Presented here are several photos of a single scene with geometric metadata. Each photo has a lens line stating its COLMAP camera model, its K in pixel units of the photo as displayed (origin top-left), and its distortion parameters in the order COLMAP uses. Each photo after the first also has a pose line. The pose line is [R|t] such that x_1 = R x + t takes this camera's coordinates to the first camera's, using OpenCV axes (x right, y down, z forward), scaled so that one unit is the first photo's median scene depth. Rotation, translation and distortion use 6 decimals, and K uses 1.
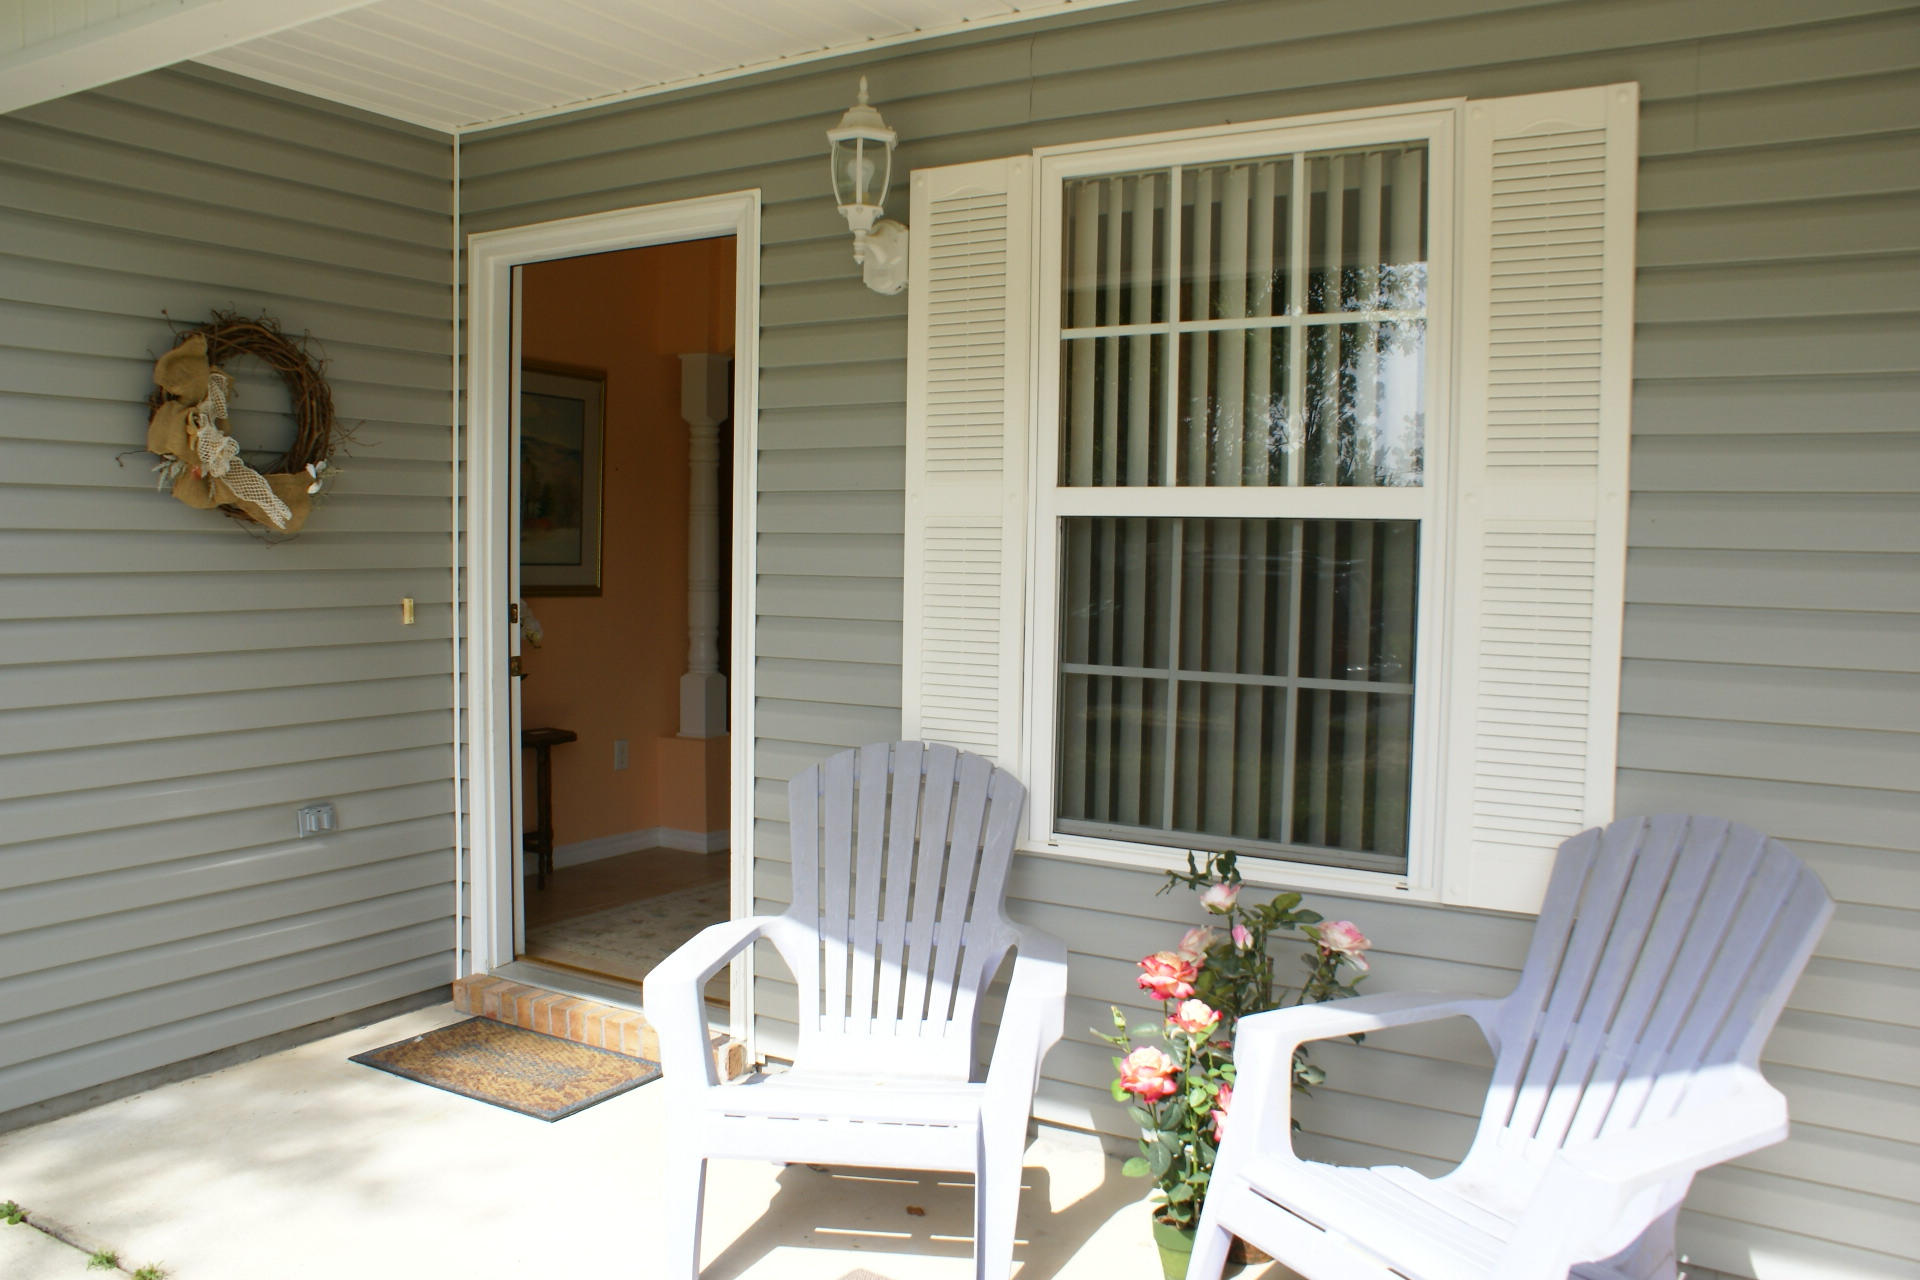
lens RADIAL K [[1524.0, 0, 936.0], [0, 1524.0, 645.6], [0, 0, 1]] dist [-0.165863, 0.146119]
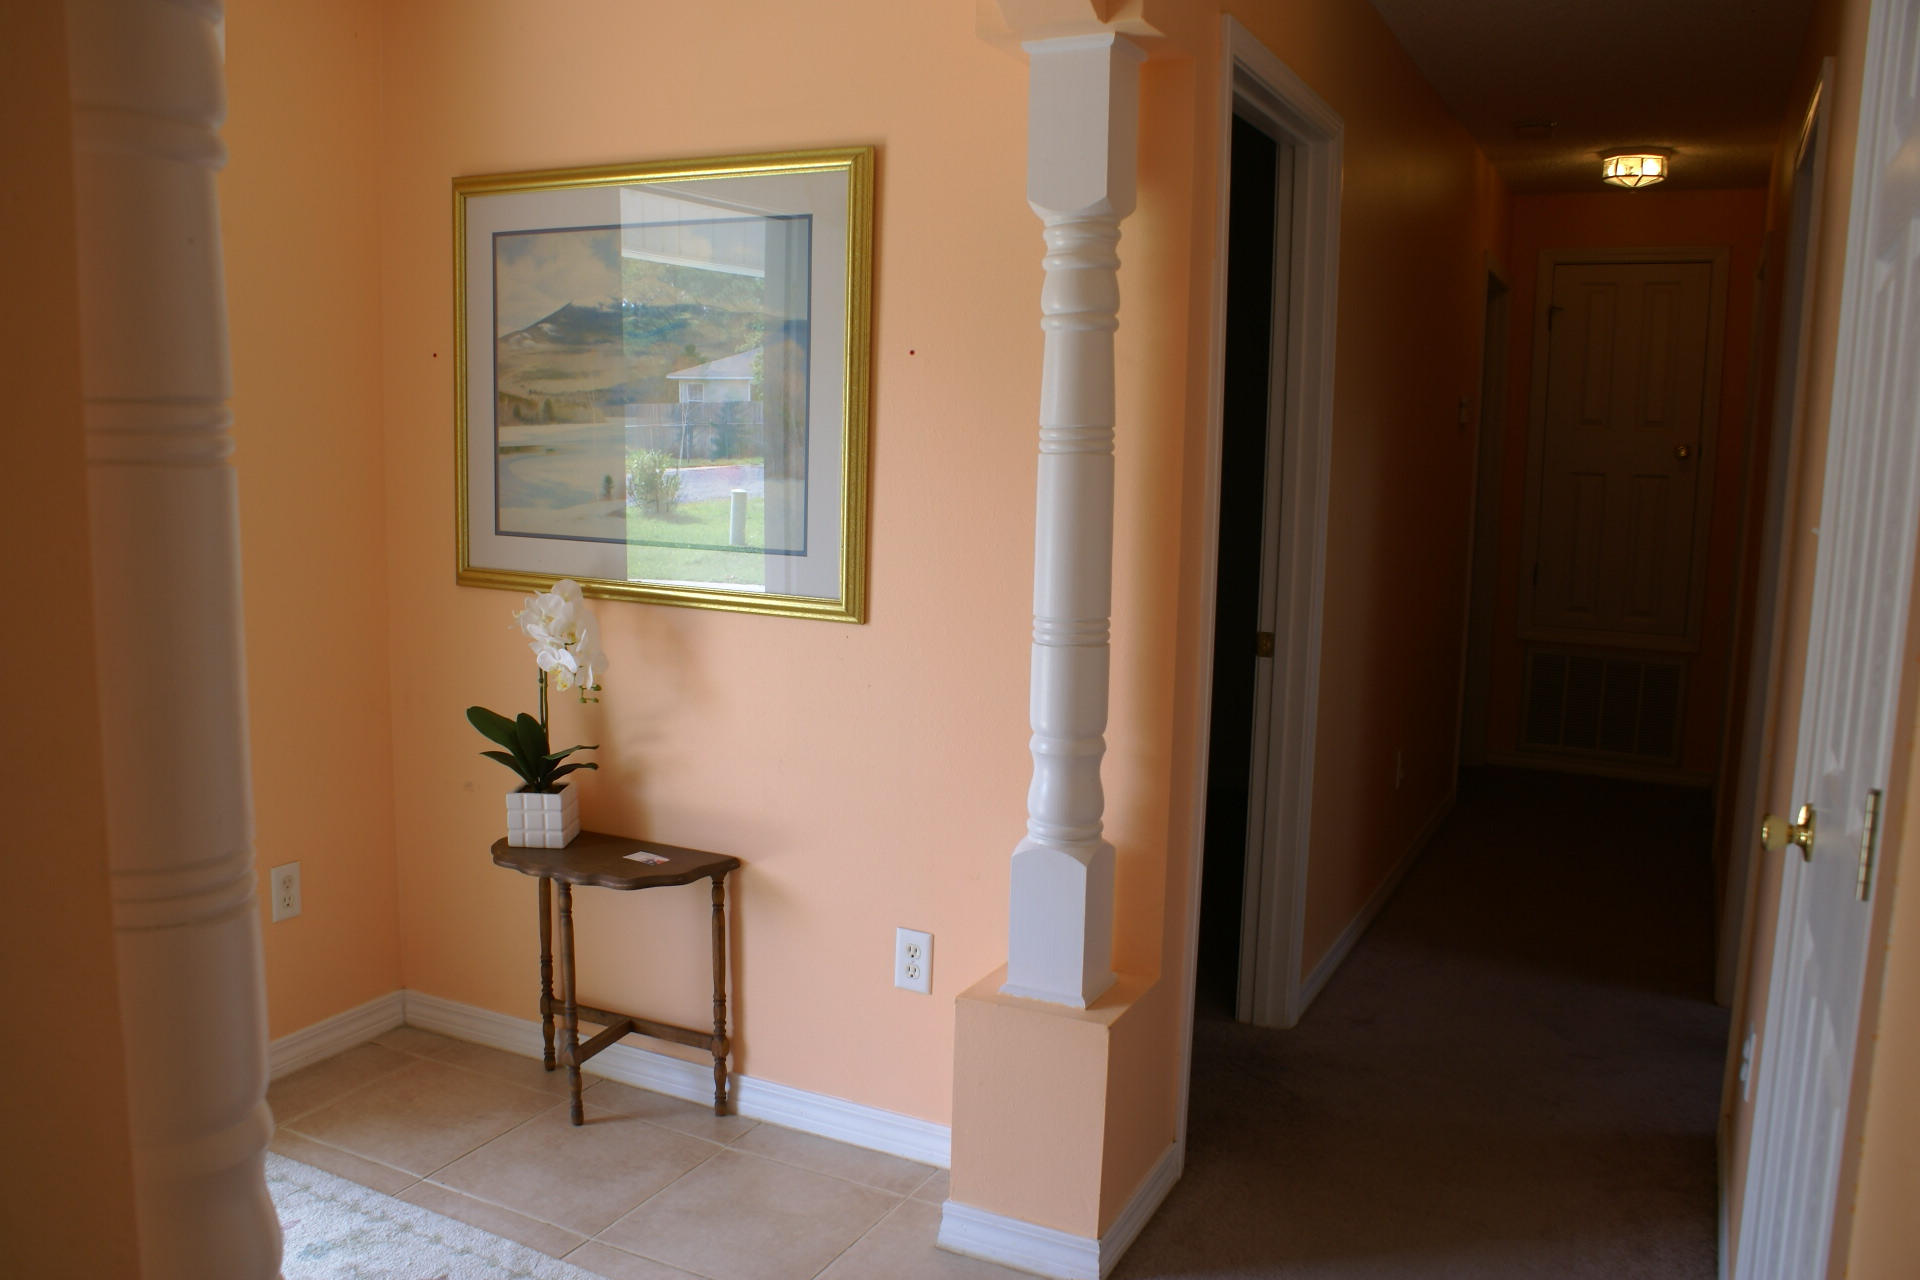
lens RADIAL K [[1524.0, 0, 936.0], [0, 1524.0, 645.6], [0, 0, 1]] dist [-0.165863, 0.146119]
pose [[0.080866, 0.125561, -0.988785, 0.284272], [-0.079535, 0.989683, 0.119170, -0.094145], [0.993547, 0.069006, 0.090018, 1.088437]]
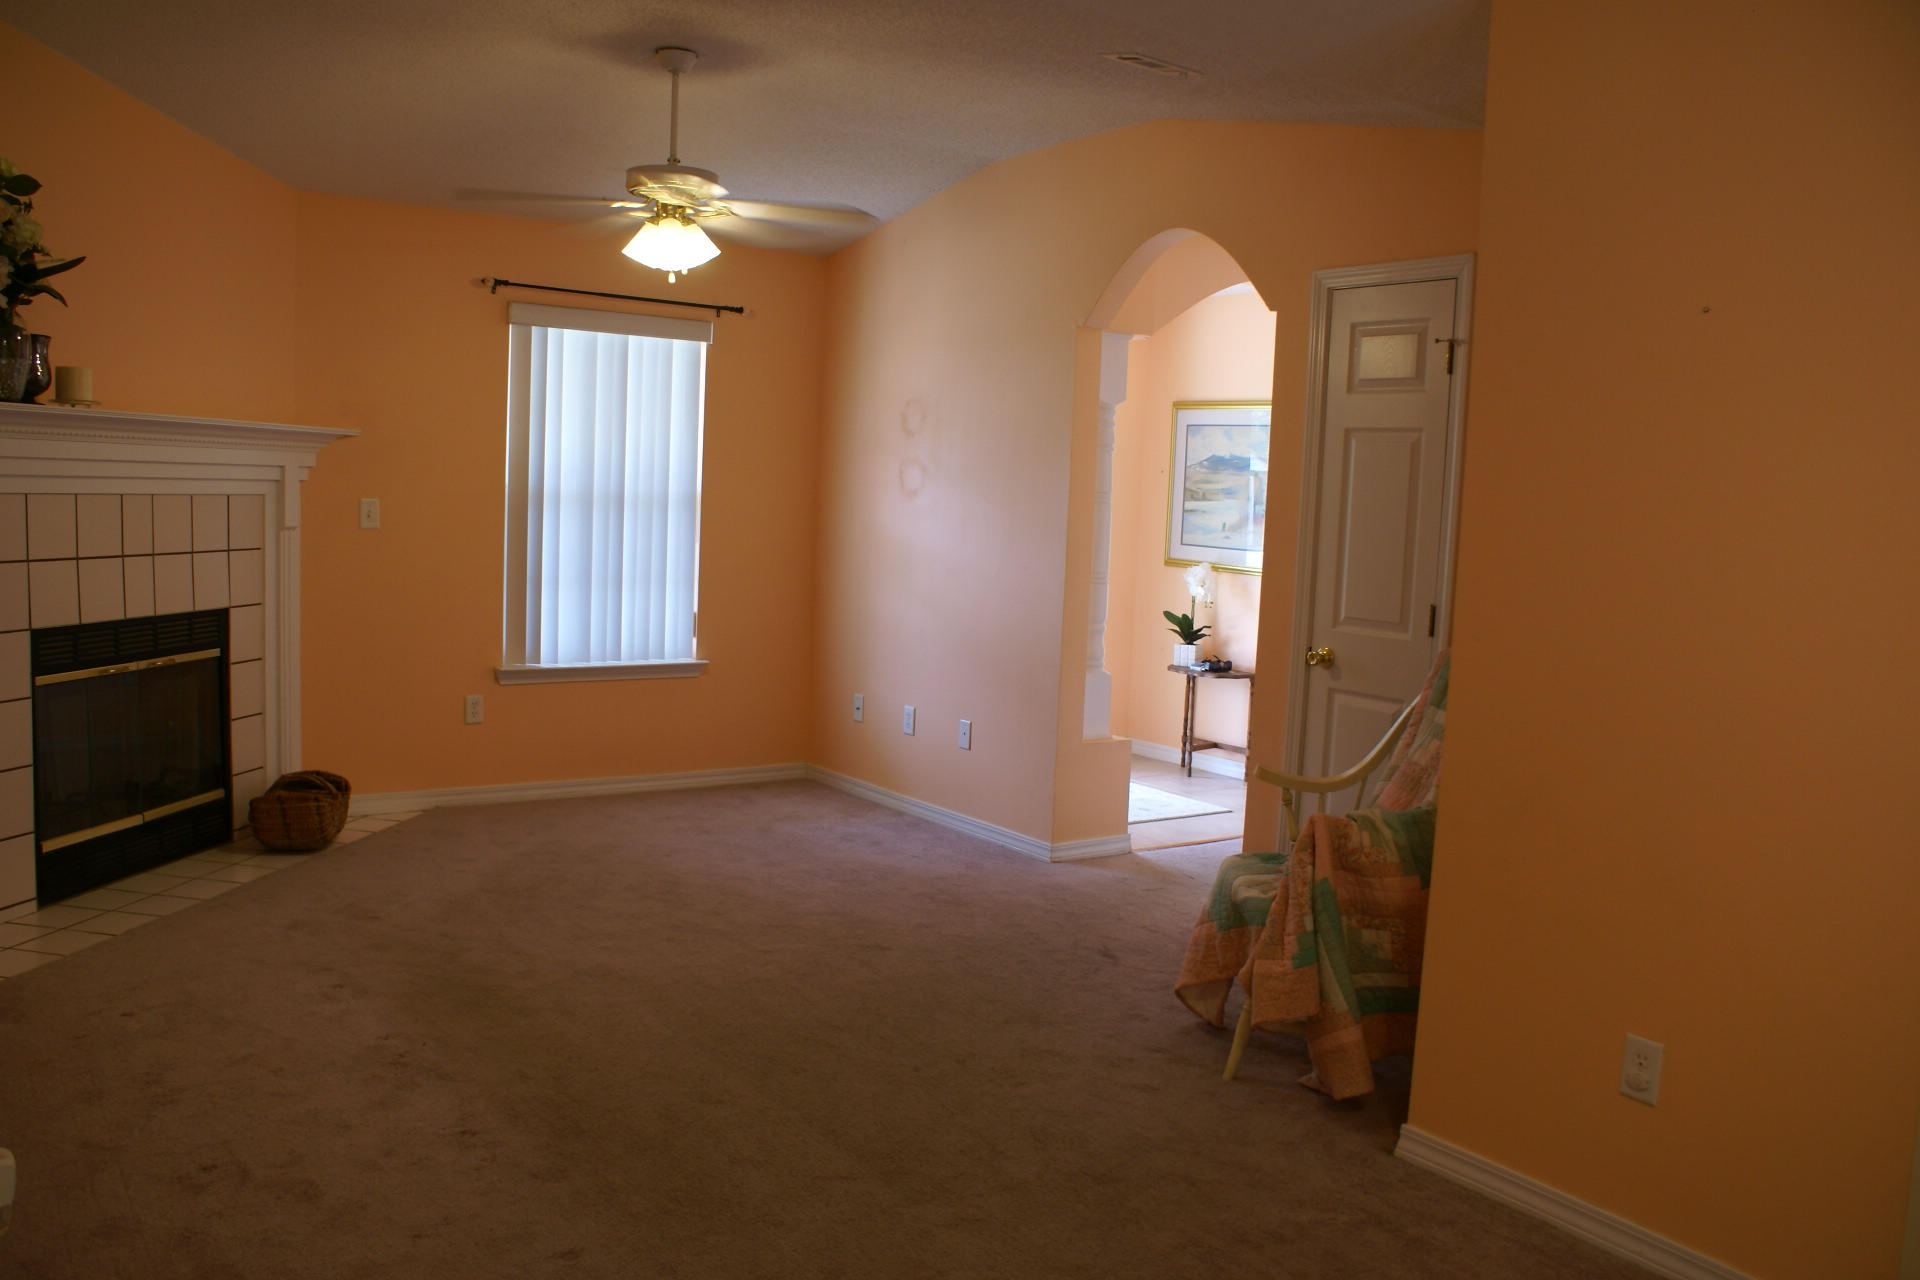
lens RADIAL K [[1524.0, 0, 936.0], [0, 1524.0, 645.6], [0, 0, 1]] dist [-0.165863, 0.146119]
pose [[-0.398310, 0.060428, -0.915258, 1.156689], [-0.105366, 0.988208, 0.111099, -0.095147], [0.911179, 0.140689, -0.387246, 1.341775]]
